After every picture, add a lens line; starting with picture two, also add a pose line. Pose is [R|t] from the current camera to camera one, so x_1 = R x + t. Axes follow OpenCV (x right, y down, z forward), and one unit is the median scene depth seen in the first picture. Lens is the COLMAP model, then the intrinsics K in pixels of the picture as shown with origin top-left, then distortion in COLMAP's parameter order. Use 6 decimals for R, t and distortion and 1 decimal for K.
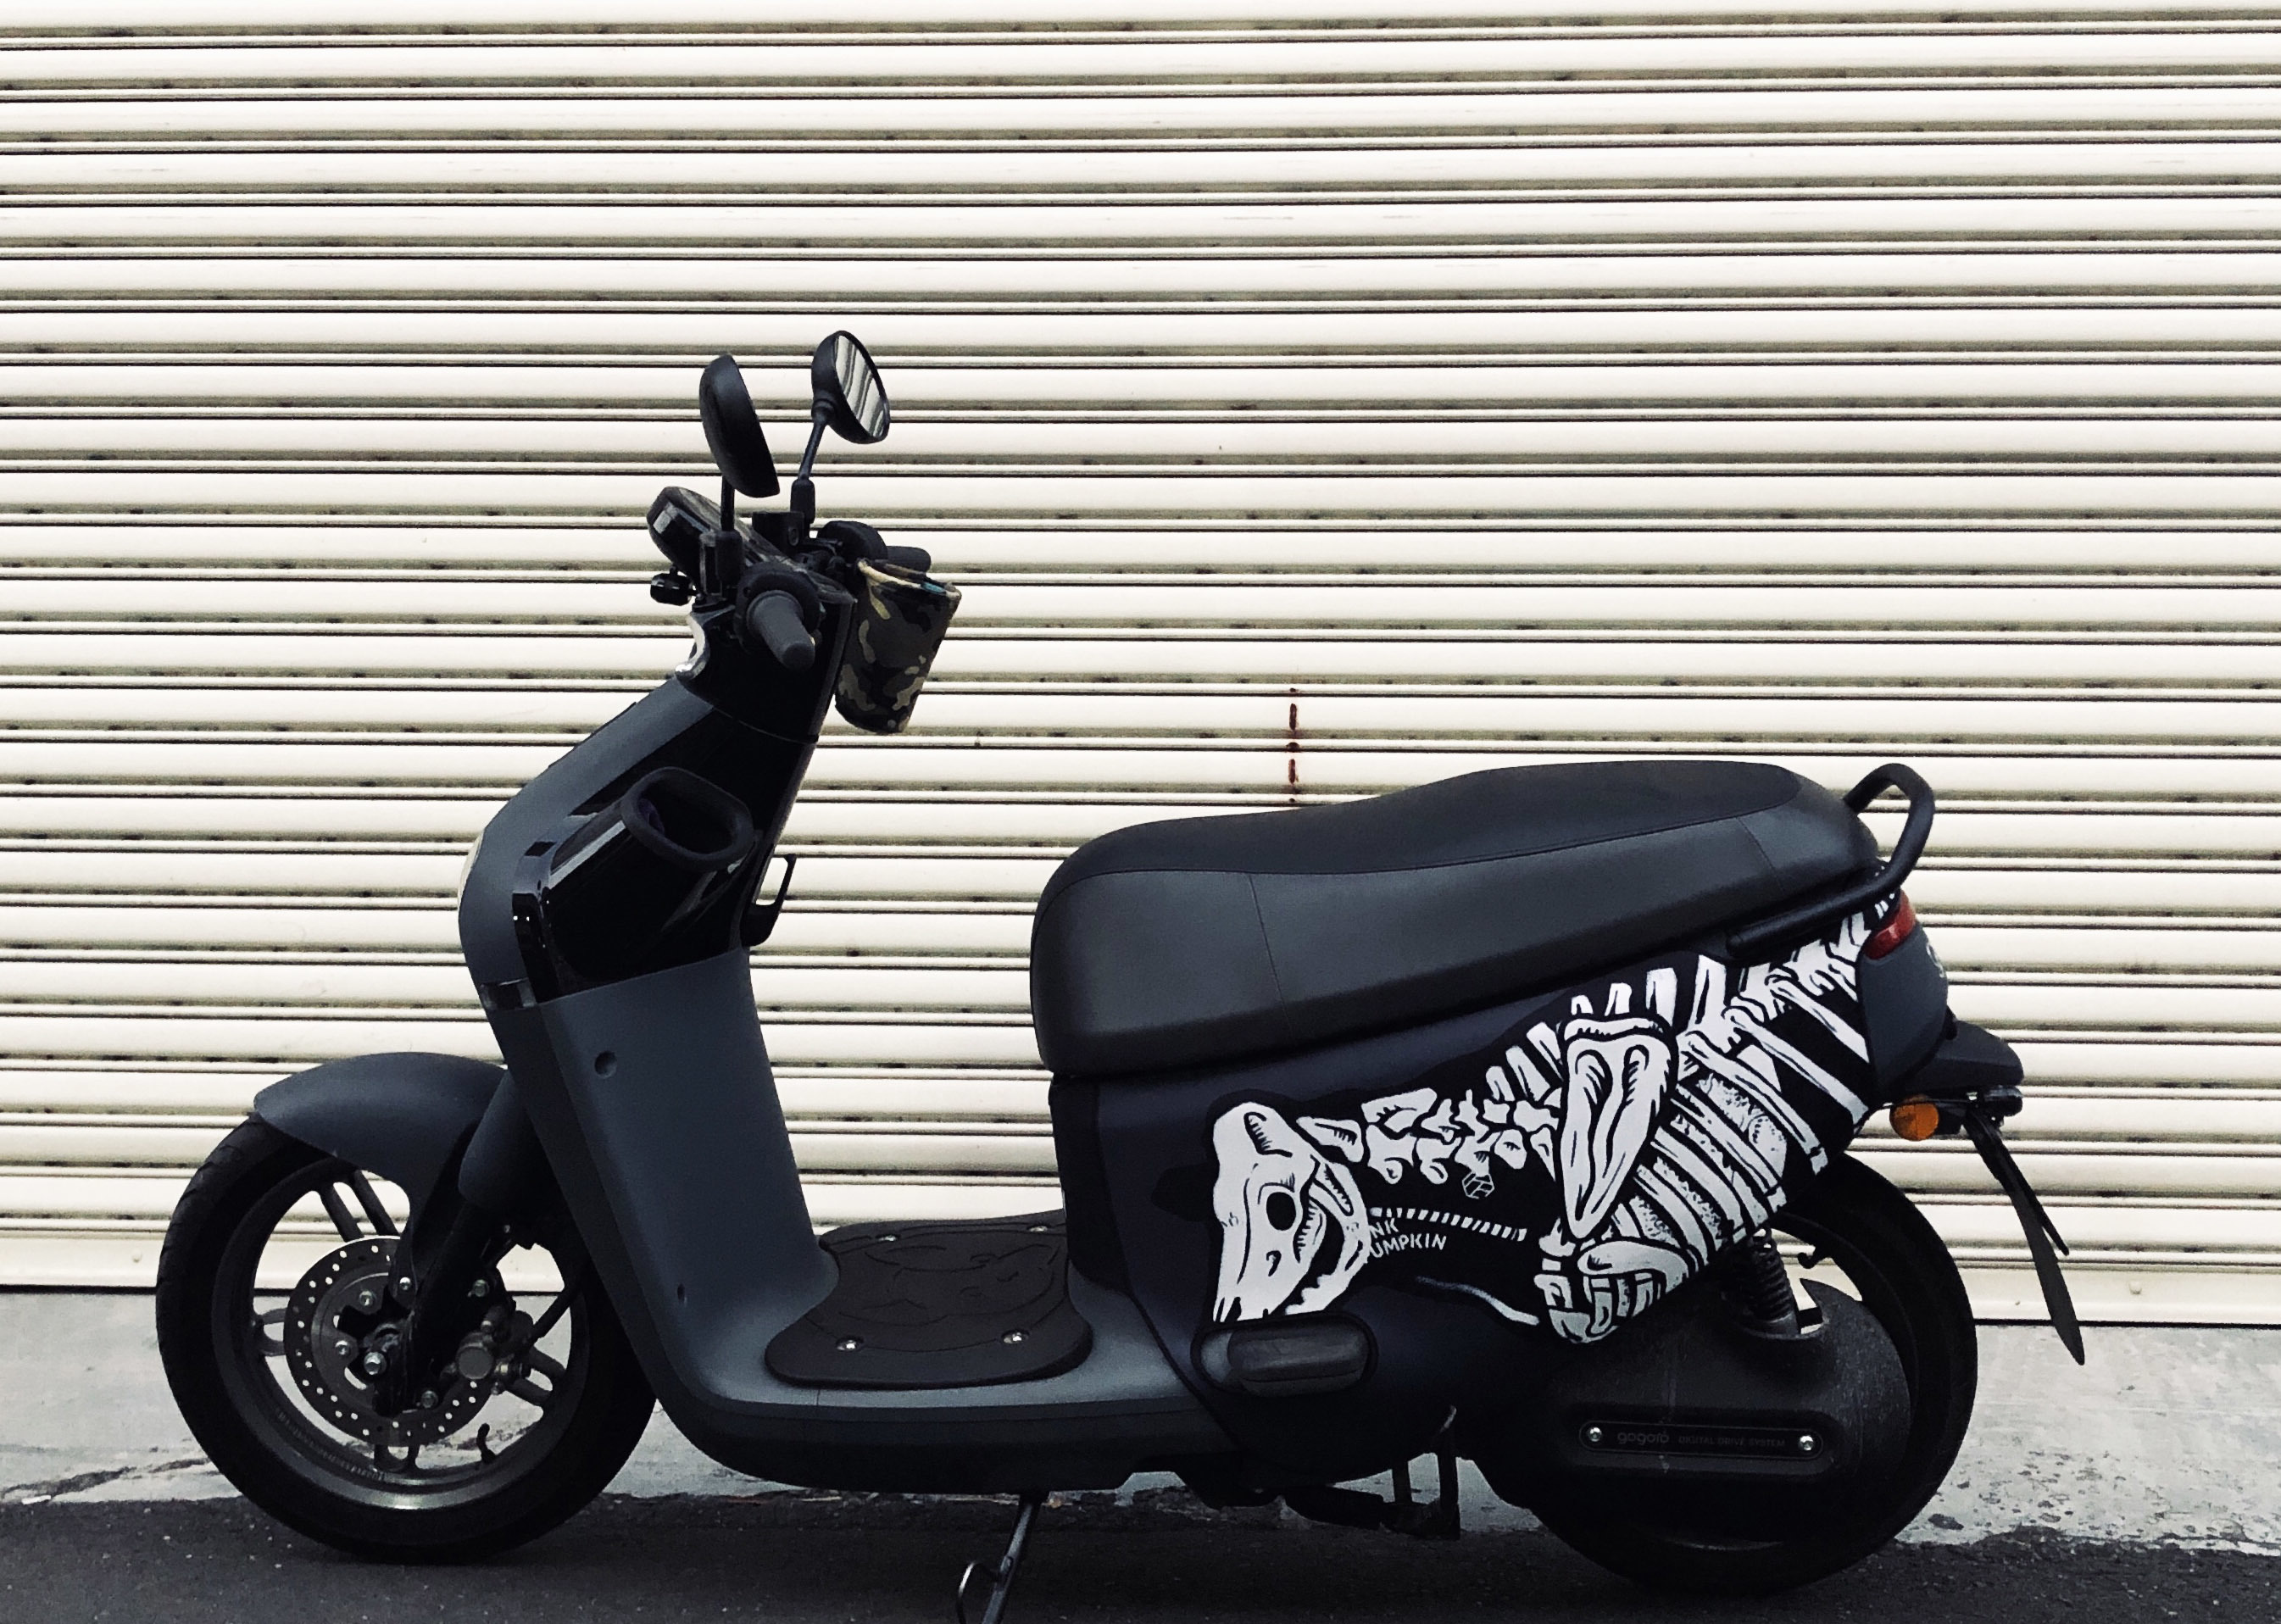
lens RADIAL K [[2038.0, 0, 980.7], [0, 2038.0, 735.9], [0, 0, 1]] dist [0.023746, -0.024119]
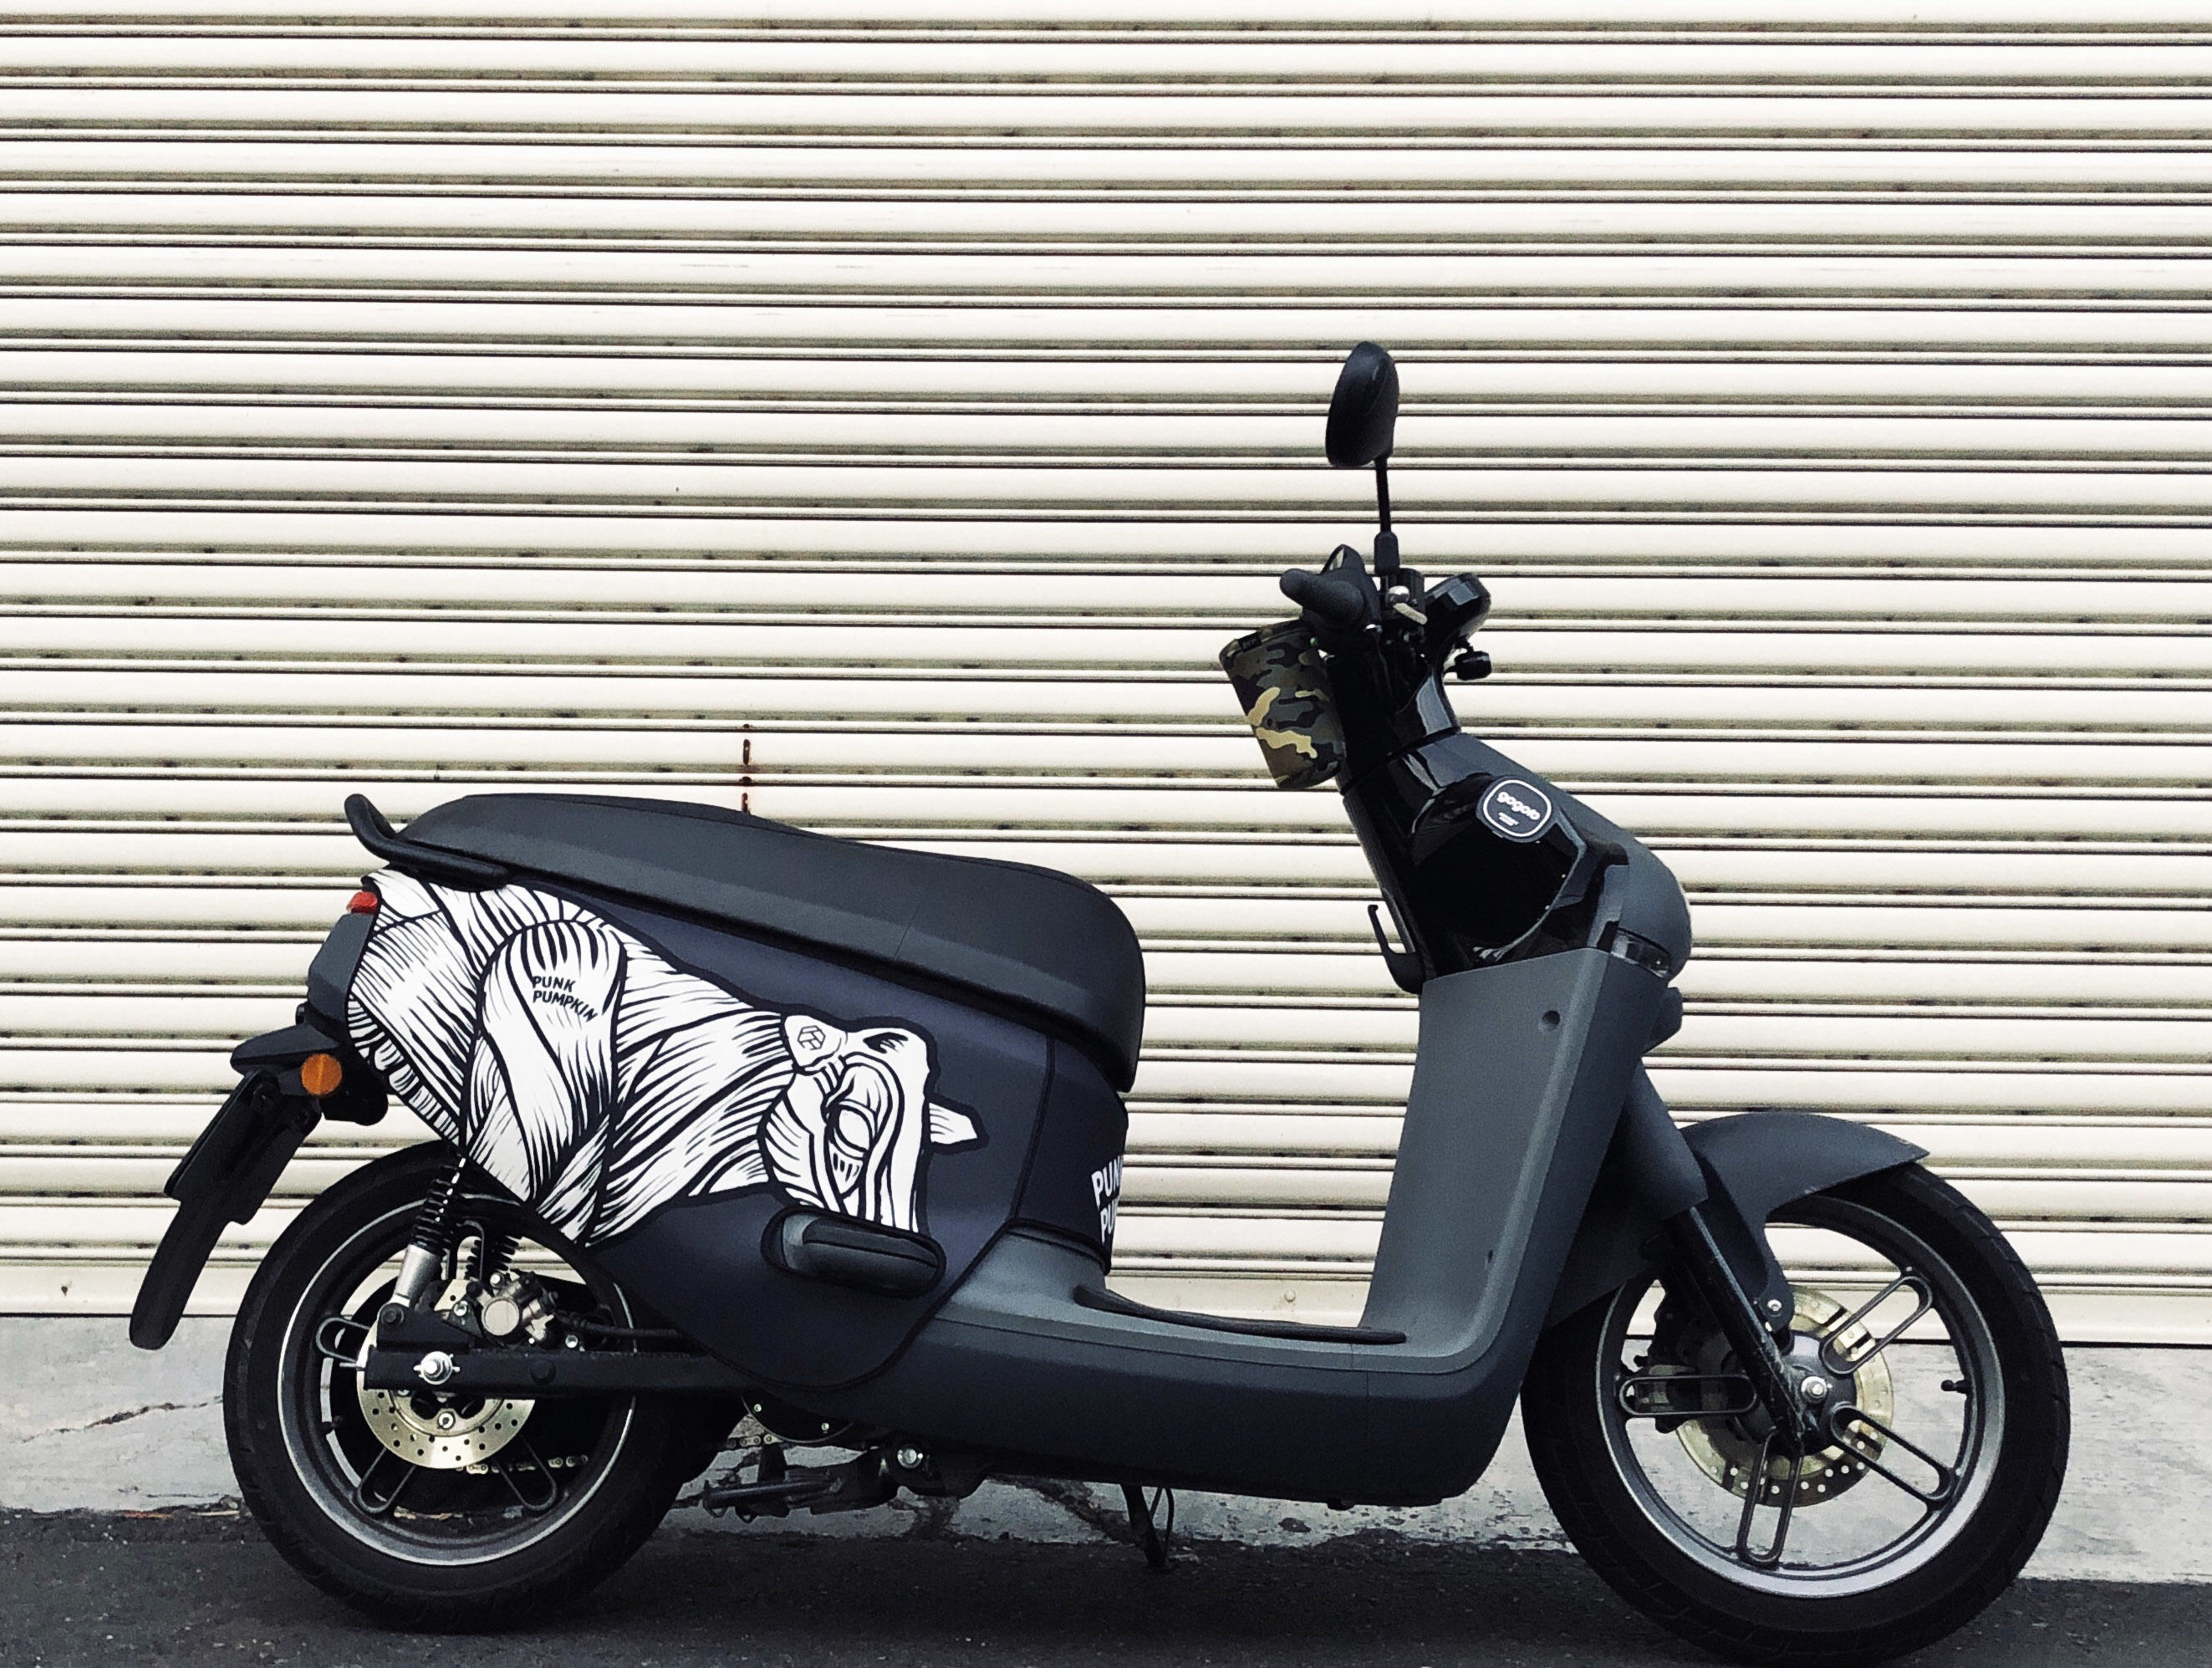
lens RADIAL K [[1991.9, 0, 1066.3], [0, 1991.9, 793.1], [0, 0, 1]] dist [0.014036, 0.000000]
pose [[0.999668, 0.003596, 0.025515, 0.288641], [-0.003821, 0.999954, 0.008768, 0.001989], [-0.025482, -0.008863, 0.999636, -0.008900]]
